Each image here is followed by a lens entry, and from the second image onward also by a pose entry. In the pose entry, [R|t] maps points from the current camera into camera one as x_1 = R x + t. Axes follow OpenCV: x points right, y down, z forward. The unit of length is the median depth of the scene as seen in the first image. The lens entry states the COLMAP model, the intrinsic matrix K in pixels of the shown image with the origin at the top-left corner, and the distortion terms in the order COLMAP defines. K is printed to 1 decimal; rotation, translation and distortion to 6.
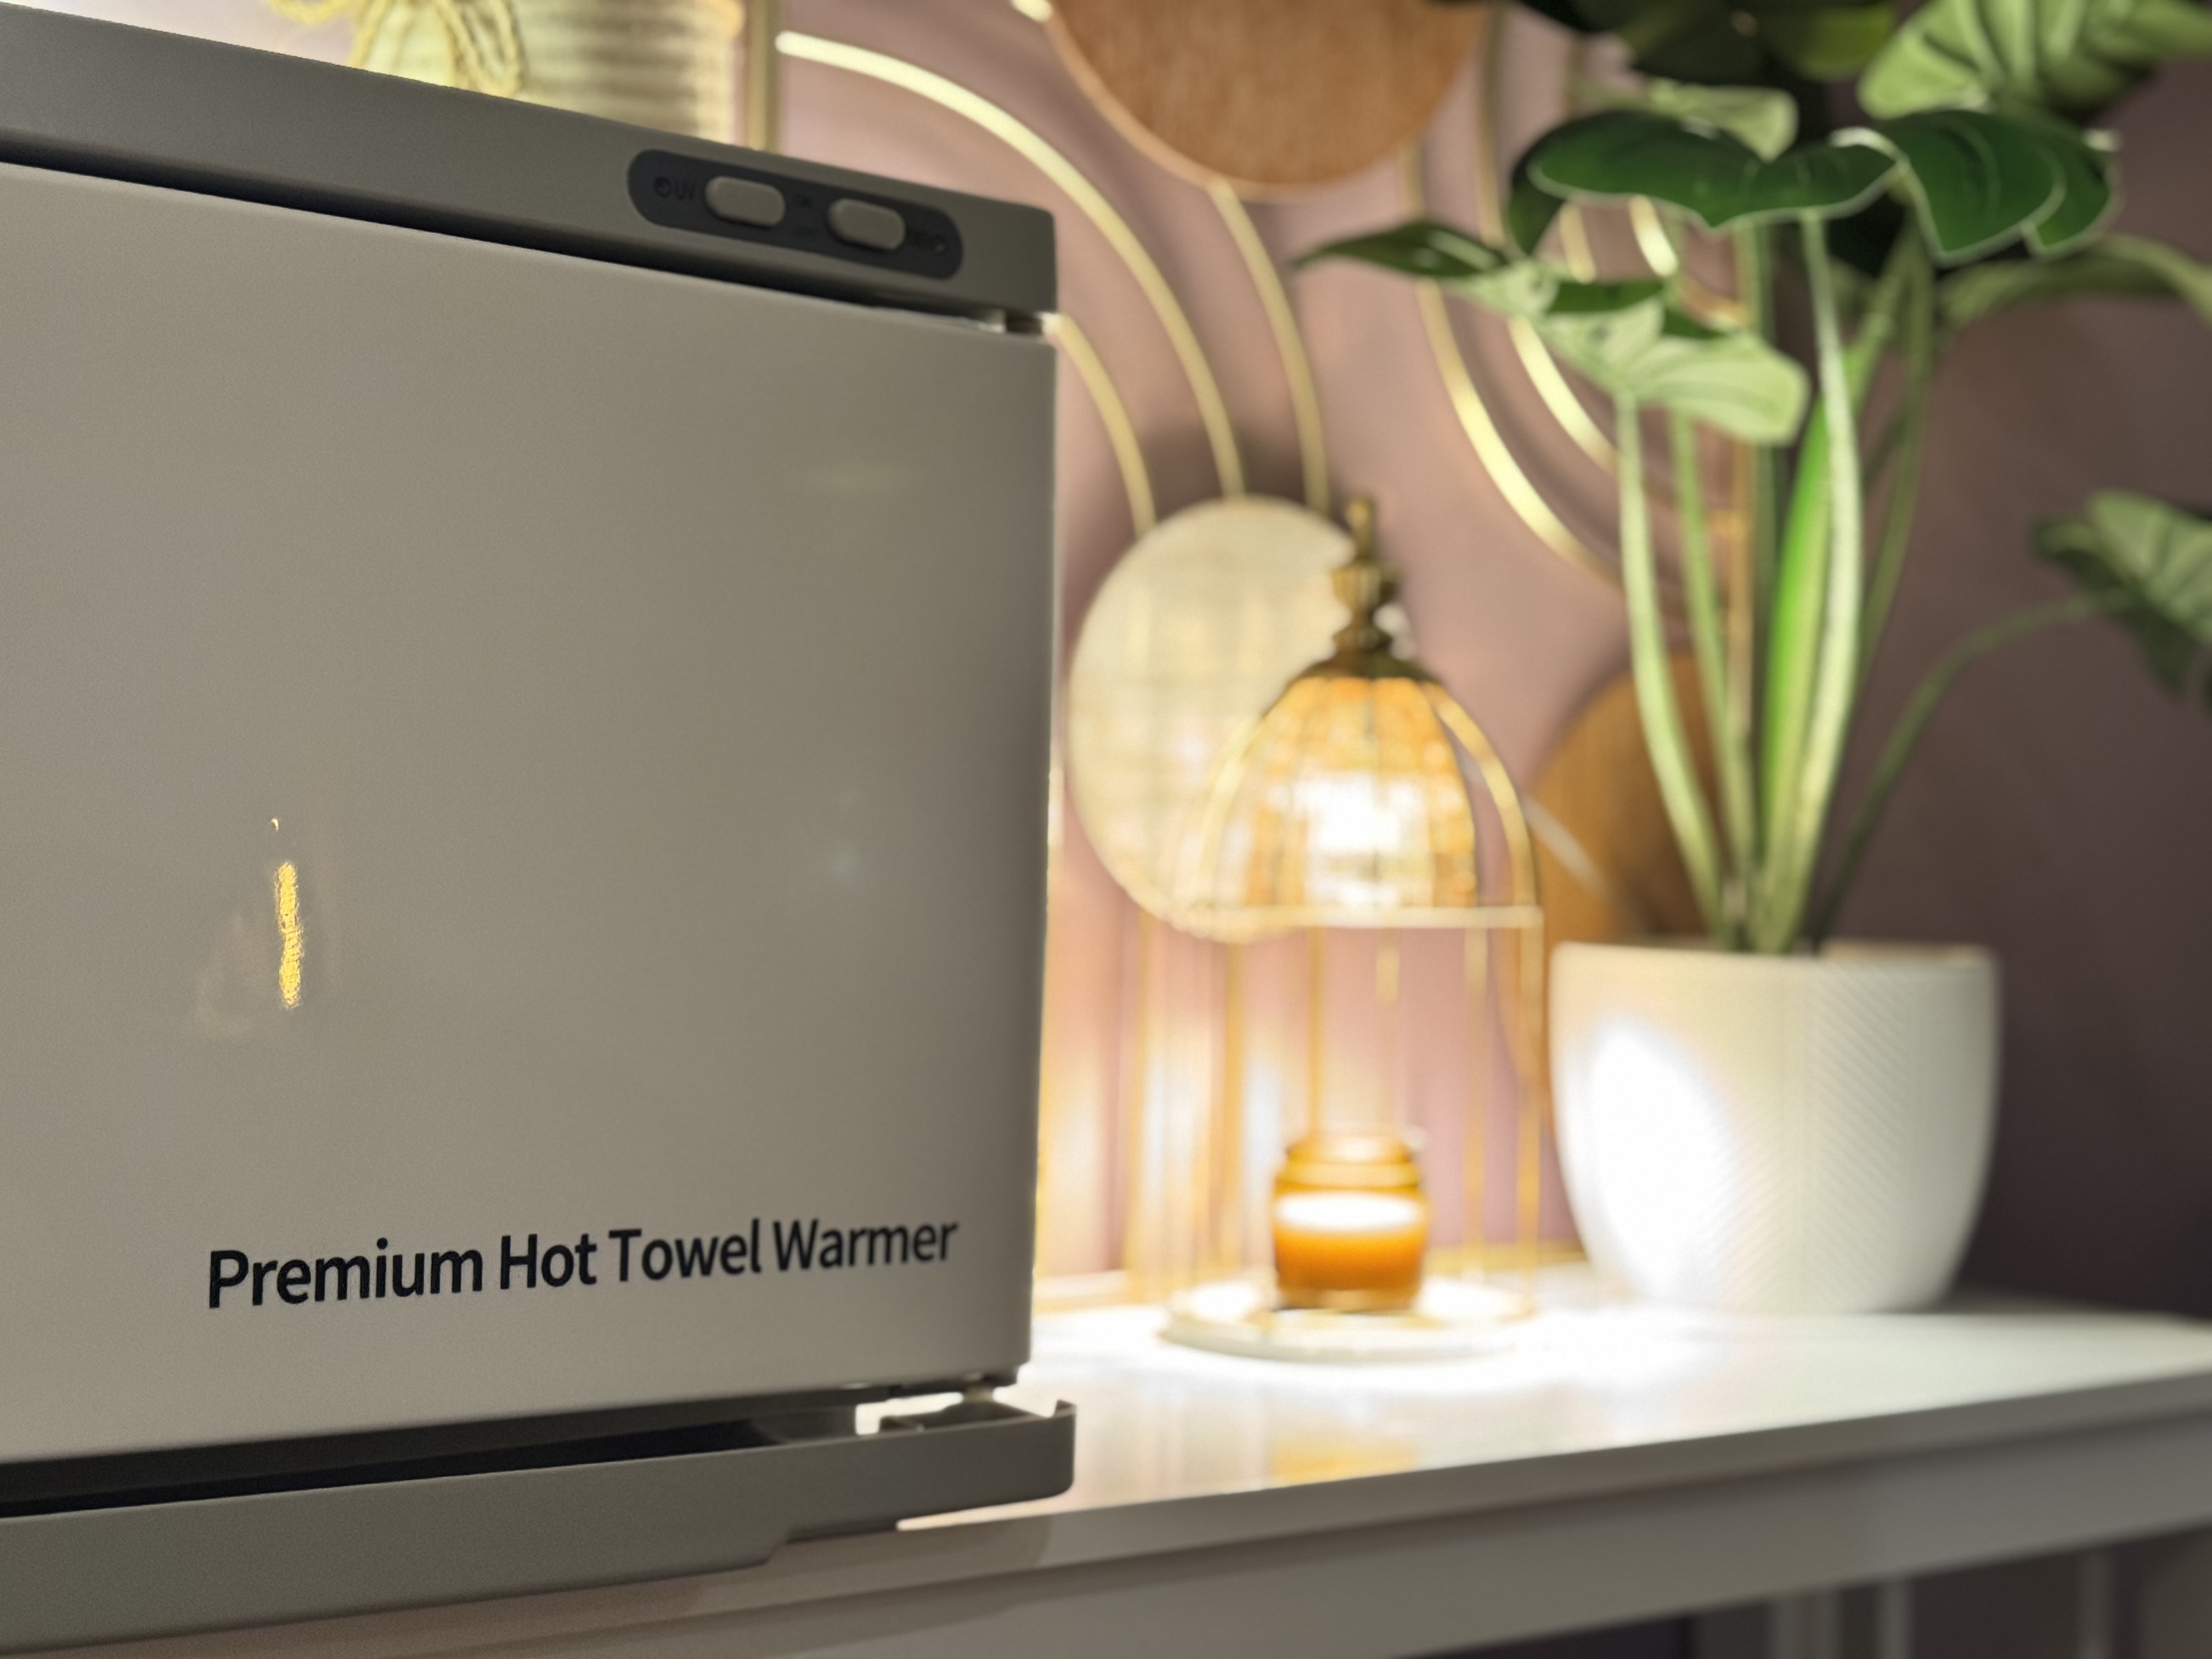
lens RADIAL K [[3040.1, 0, 1106.0], [0, 3040.1, 829.5], [0, 0, 1]] dist [0.149969, 0.012399]
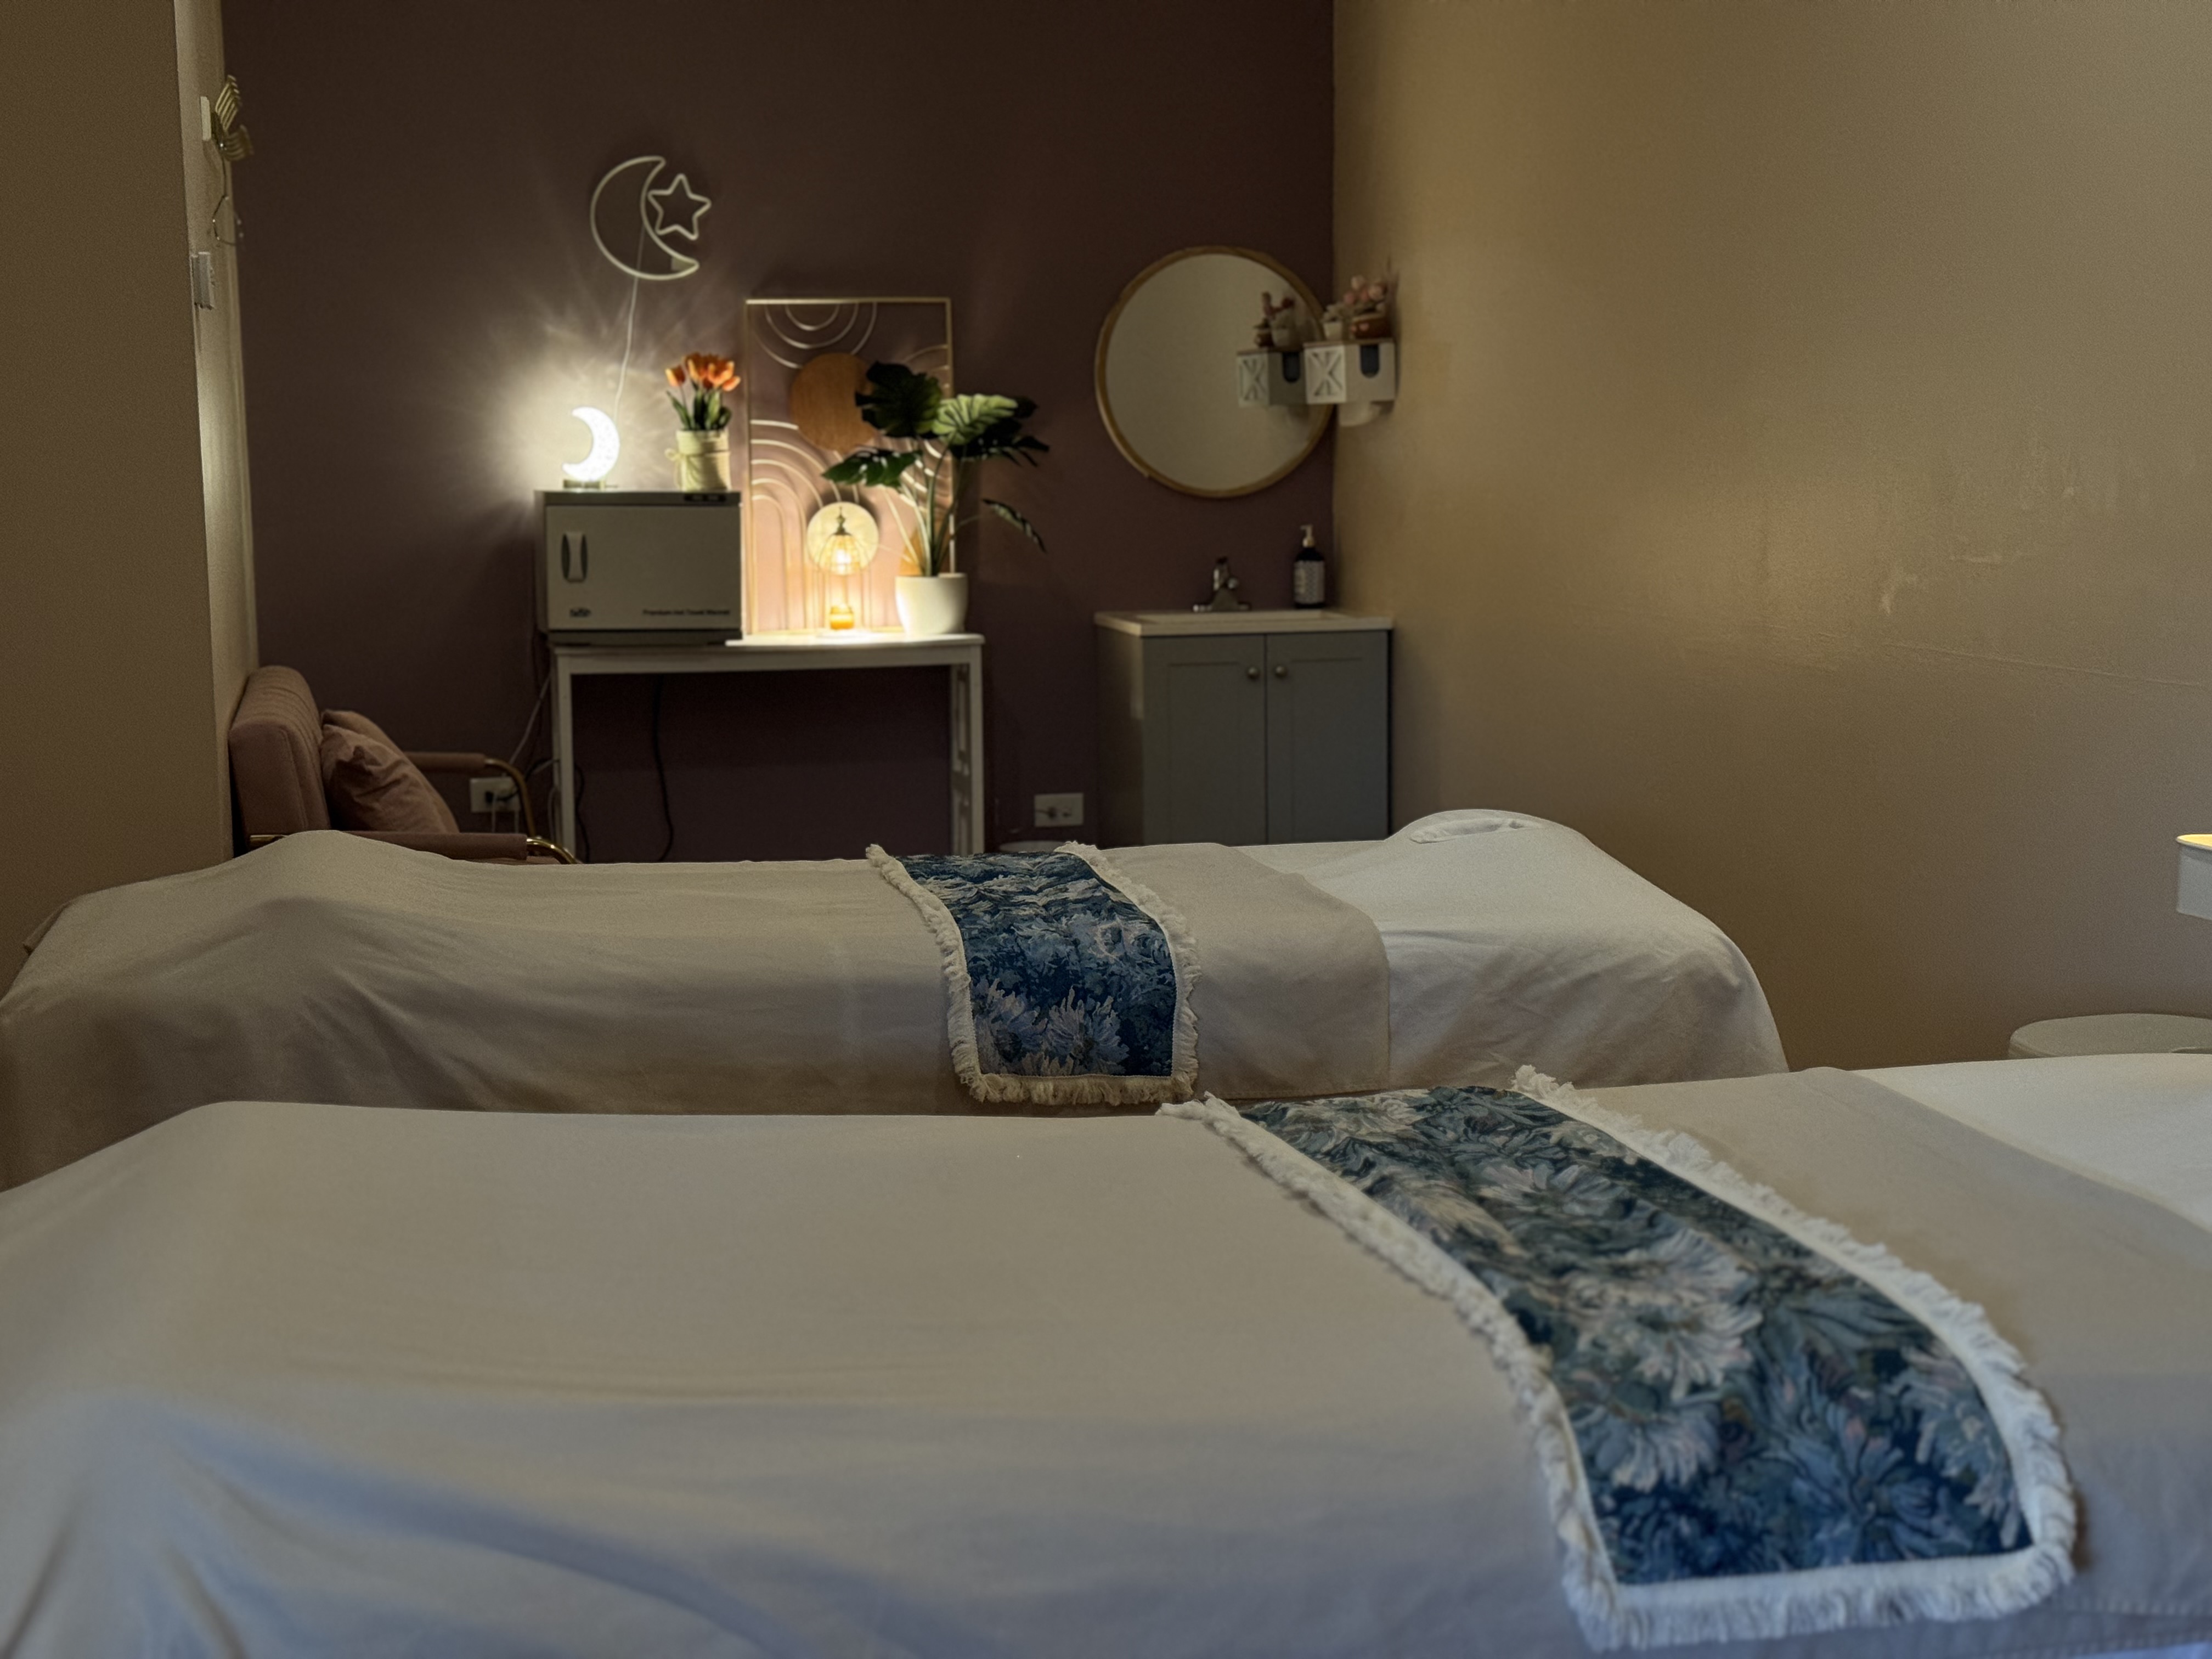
lens RADIAL K [[3040.1, 0, 1106.0], [0, 3040.1, 829.5], [0, 0, 1]] dist [0.149969, 0.012399]
pose [[0.942807, 0.010735, -0.333166, 4.152414], [0.032226, 0.991864, 0.123153, -0.310907], [0.331777, -0.126846, 0.934791, -7.371818]]
